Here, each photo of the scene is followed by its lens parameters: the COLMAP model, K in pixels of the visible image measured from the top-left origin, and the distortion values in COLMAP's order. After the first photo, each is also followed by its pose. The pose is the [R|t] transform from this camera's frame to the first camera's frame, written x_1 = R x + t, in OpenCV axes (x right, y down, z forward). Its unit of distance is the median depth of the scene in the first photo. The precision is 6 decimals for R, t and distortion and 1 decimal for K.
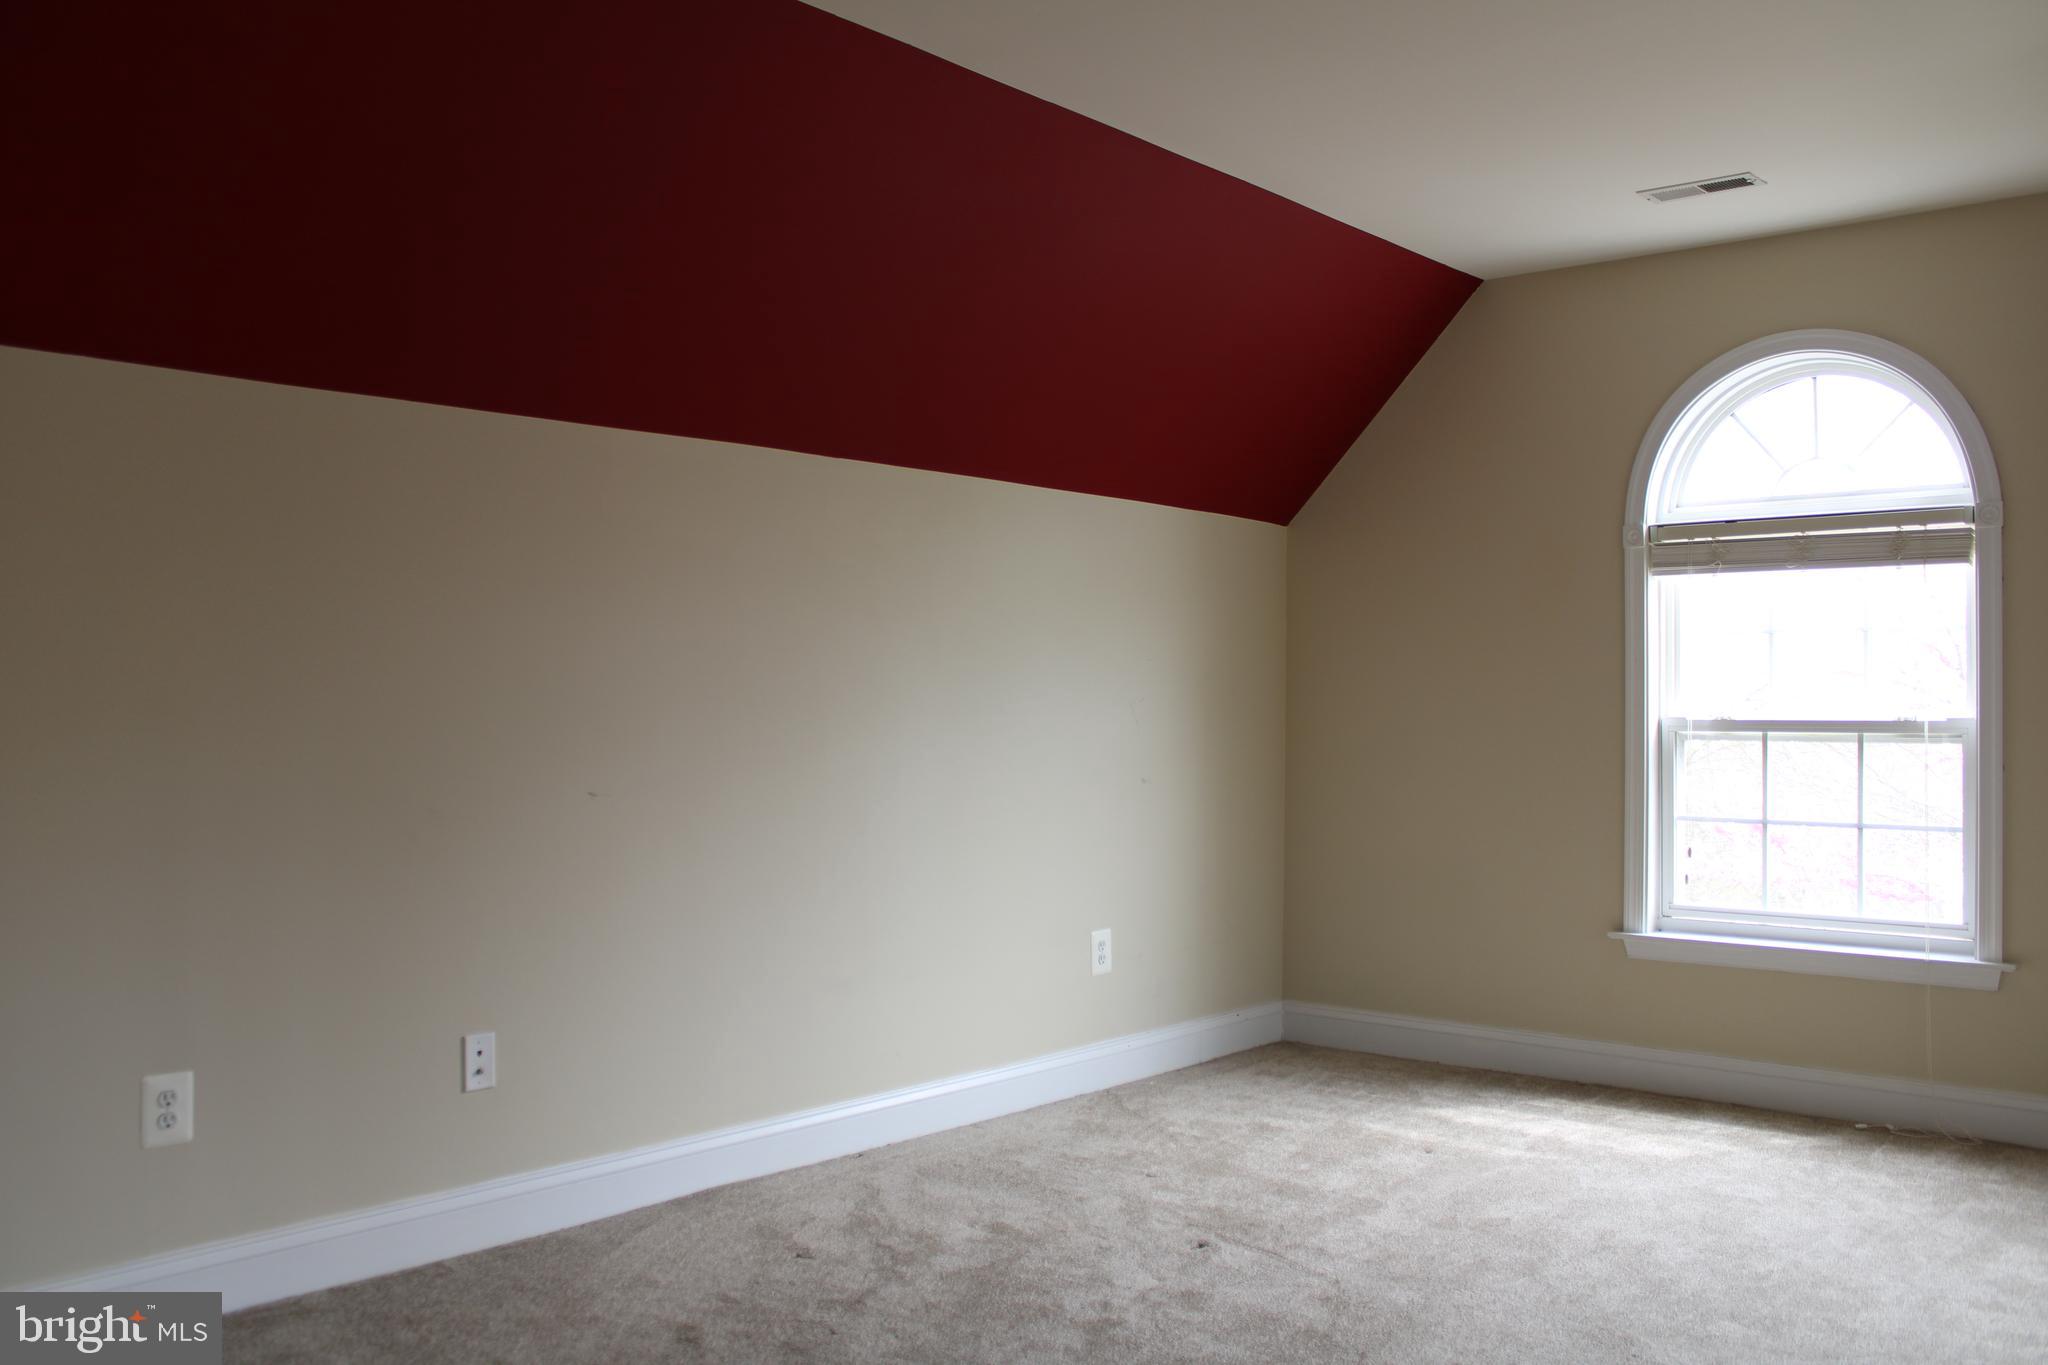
lens RADIAL K [[1708.1, 0, 1010.4], [0, 1708.1, 681.5], [0, 0, 1]] dist [-0.167268, 0.151532]
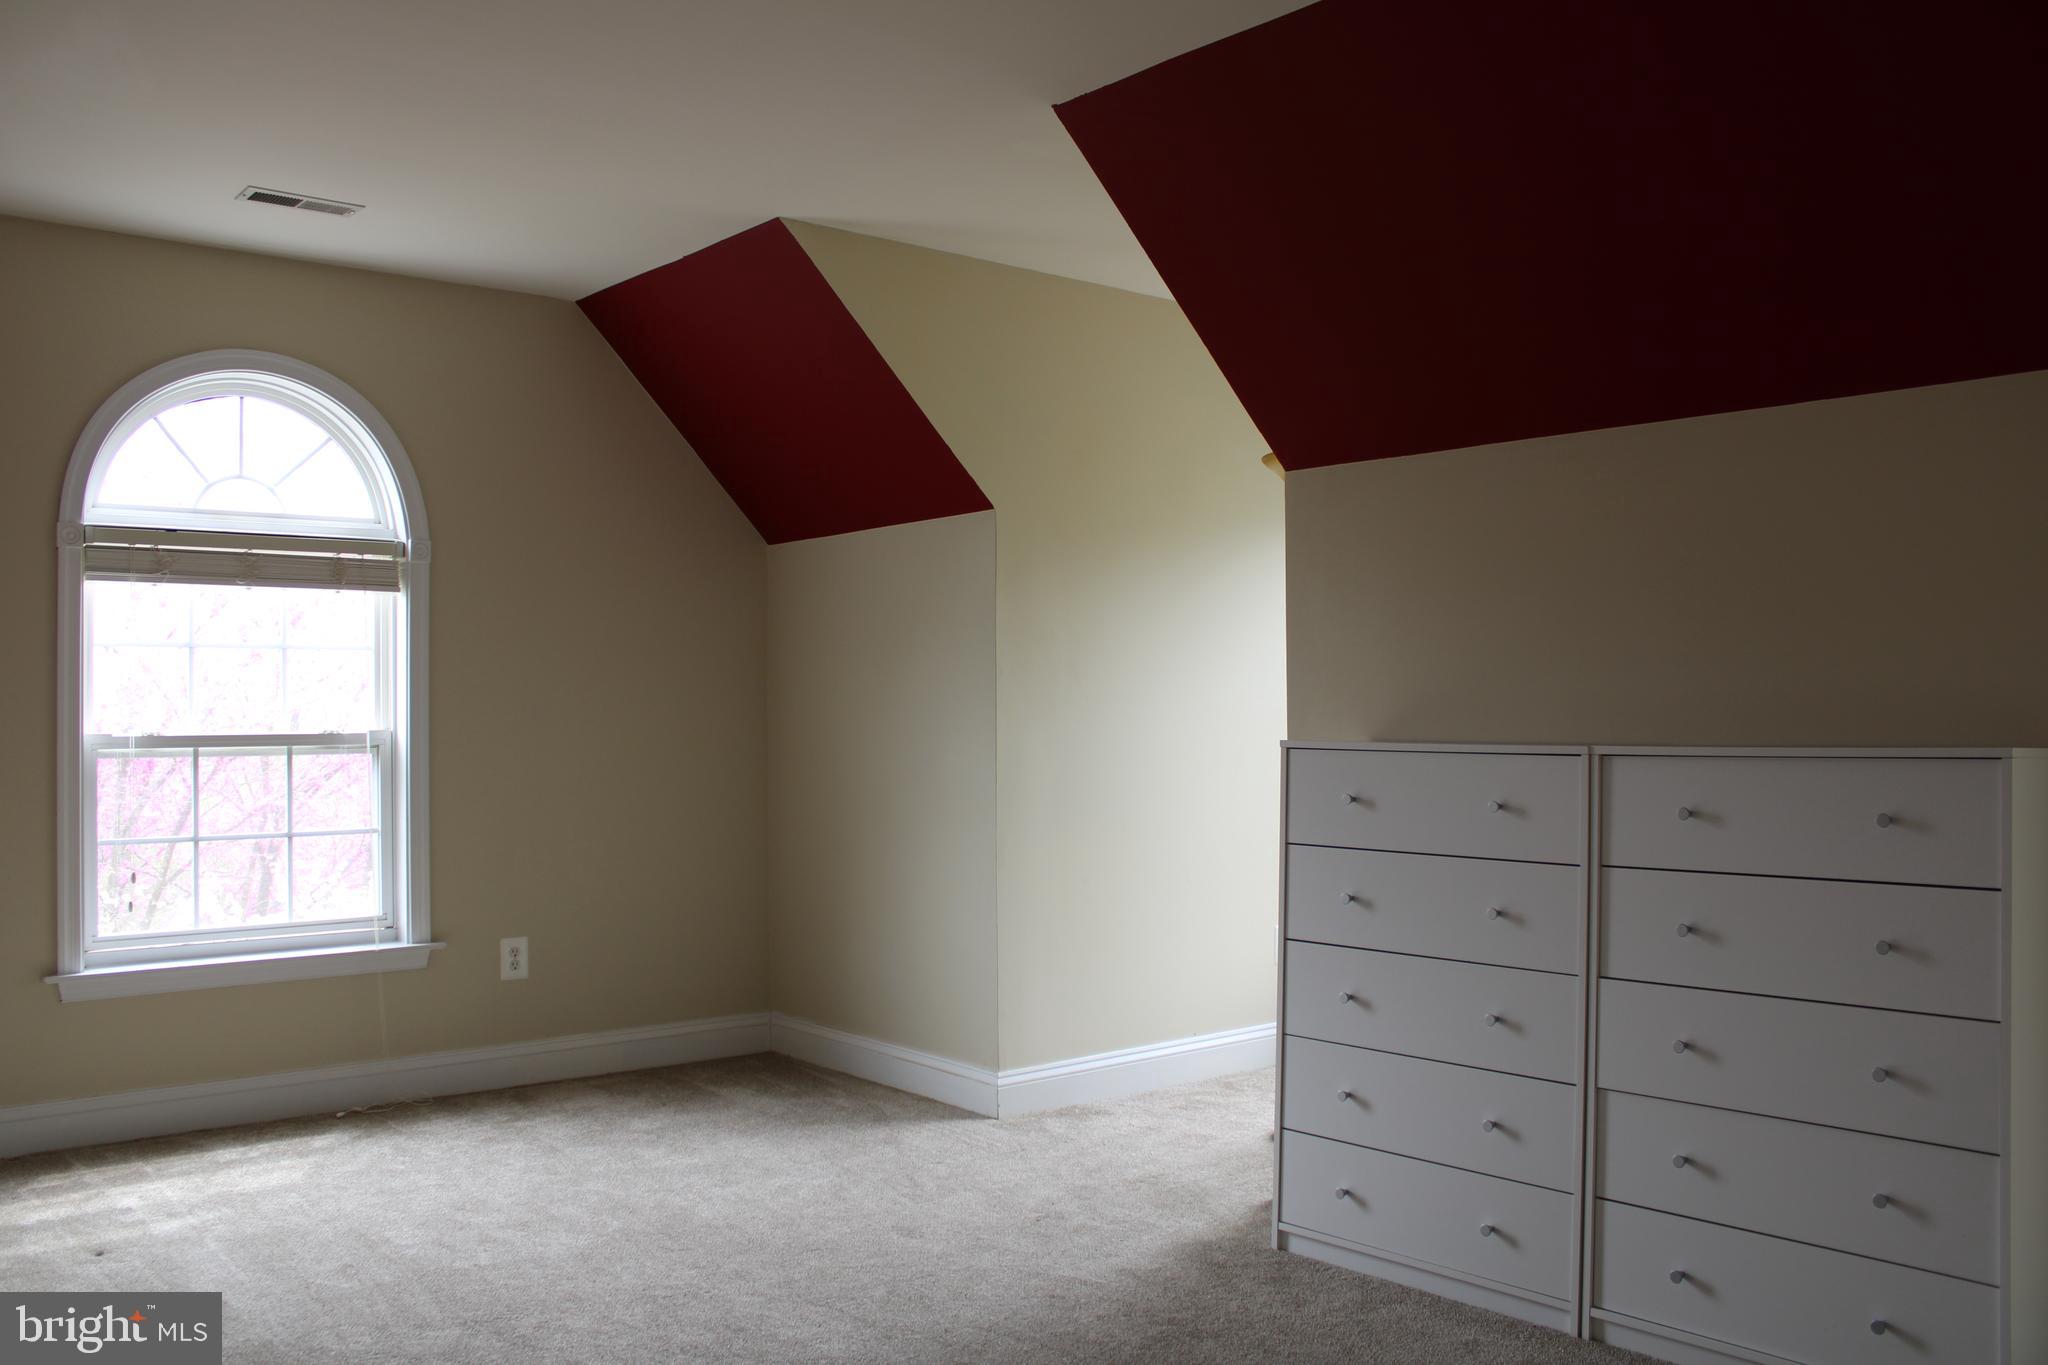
lens RADIAL K [[1708.1, 0, 1010.4], [0, 1708.1, 681.5], [0, 0, 1]] dist [-0.167268, 0.151532]
pose [[0.145423, 0.012352, 0.989292, -0.468919], [-0.004361, 0.999920, -0.011844, 0.000719], [-0.989360, -0.002592, 0.145466, 0.400207]]
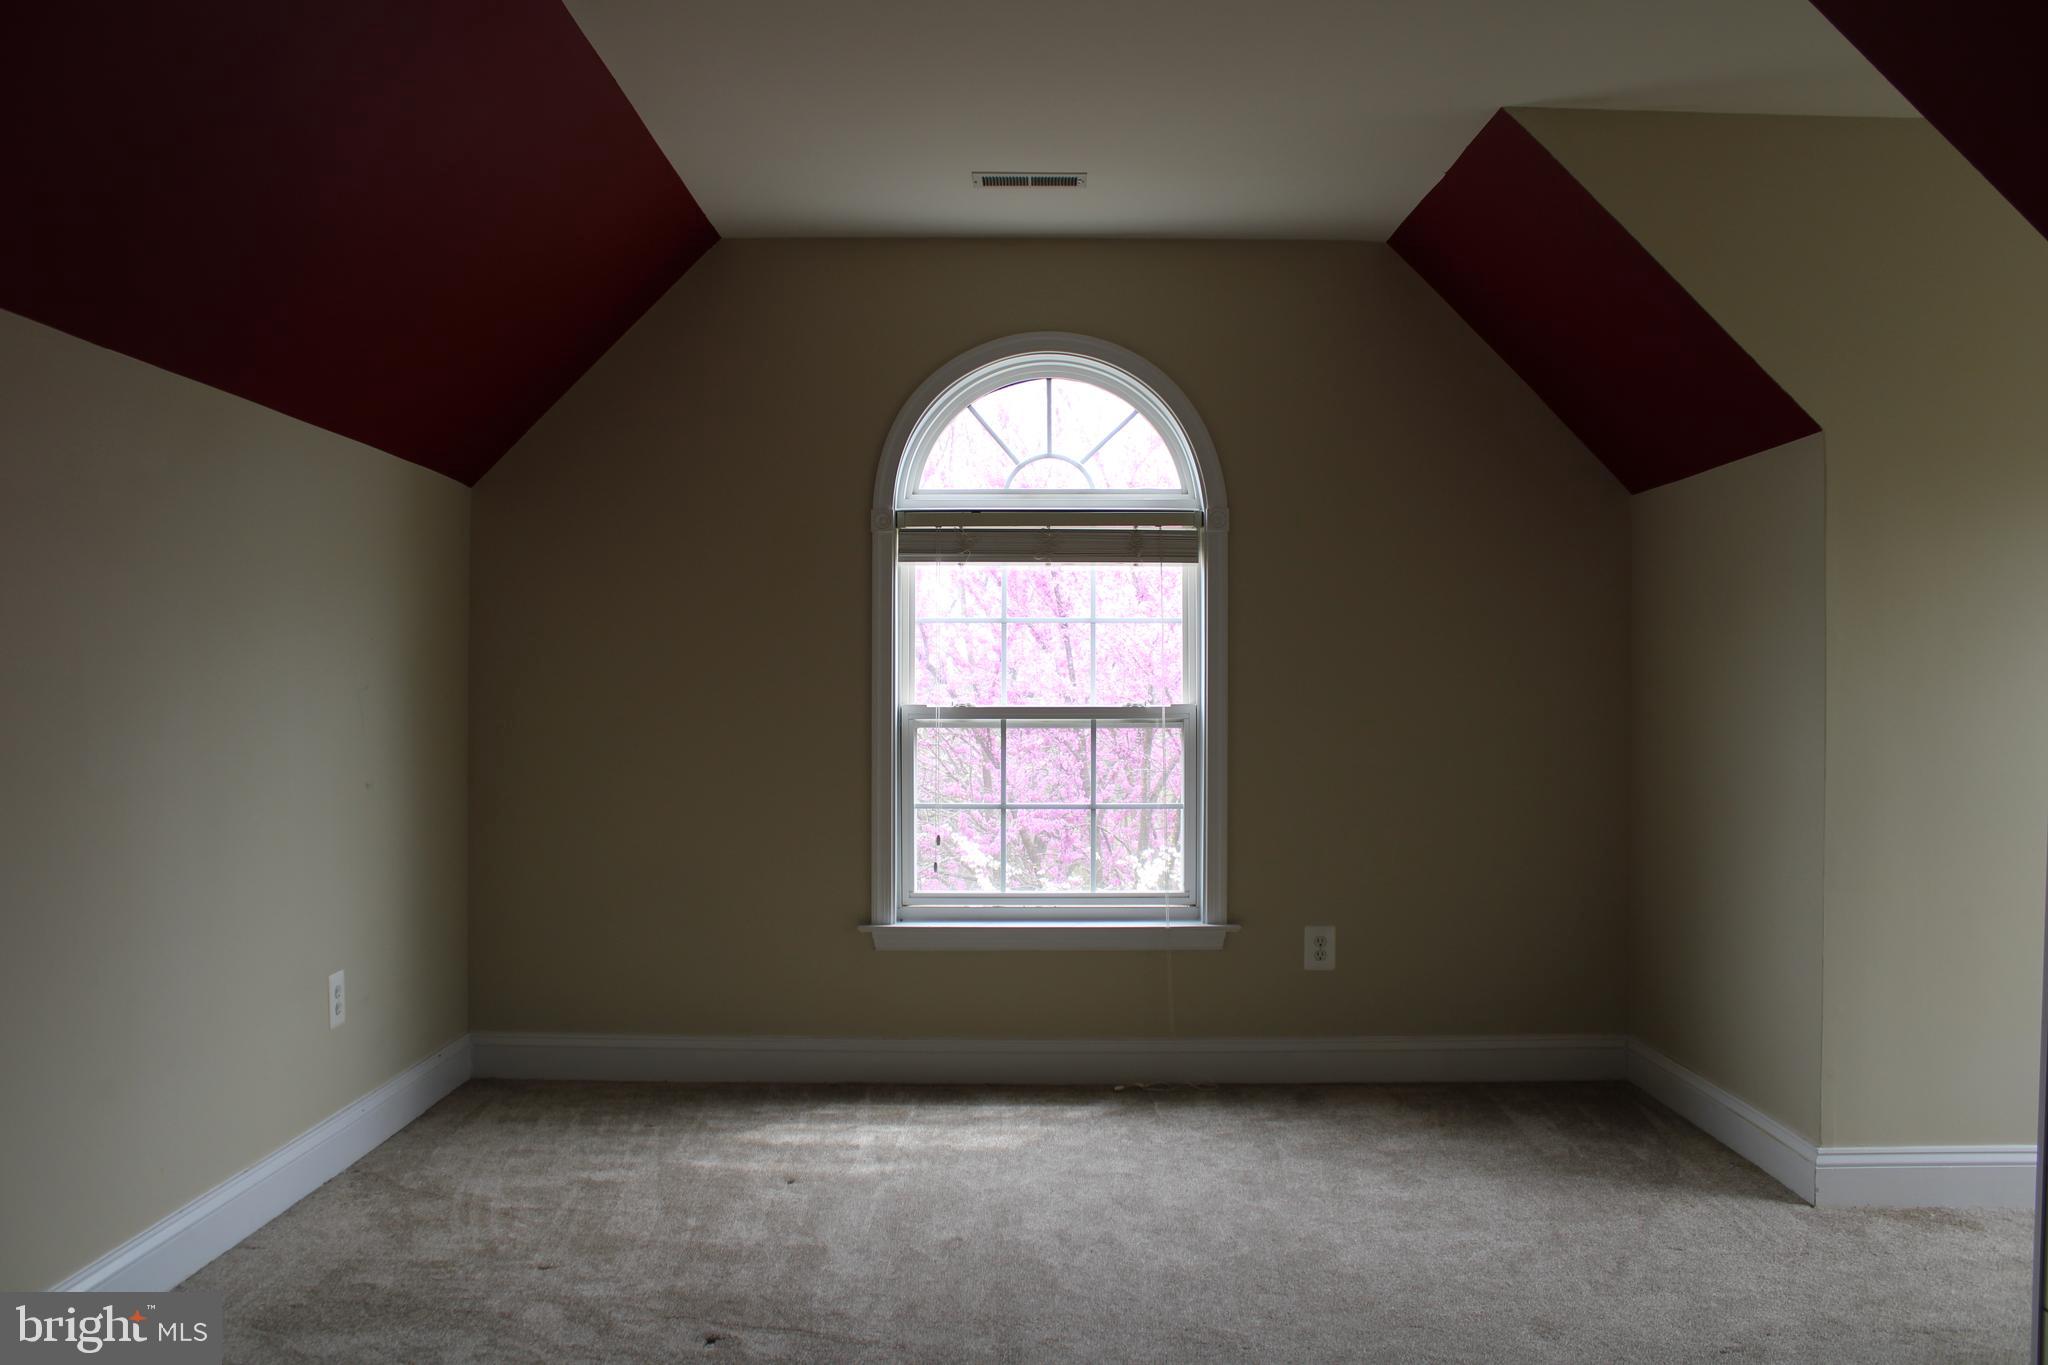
lens RADIAL K [[1708.1, 0, 1010.4], [0, 1708.1, 681.5], [0, 0, 1]] dist [-0.167268, 0.151532]
pose [[0.749926, 0.001117, 0.661521, -0.252155], [-0.006999, 0.999956, 0.006245, 0.000713], [-0.661485, -0.009313, 0.749901, 0.218221]]
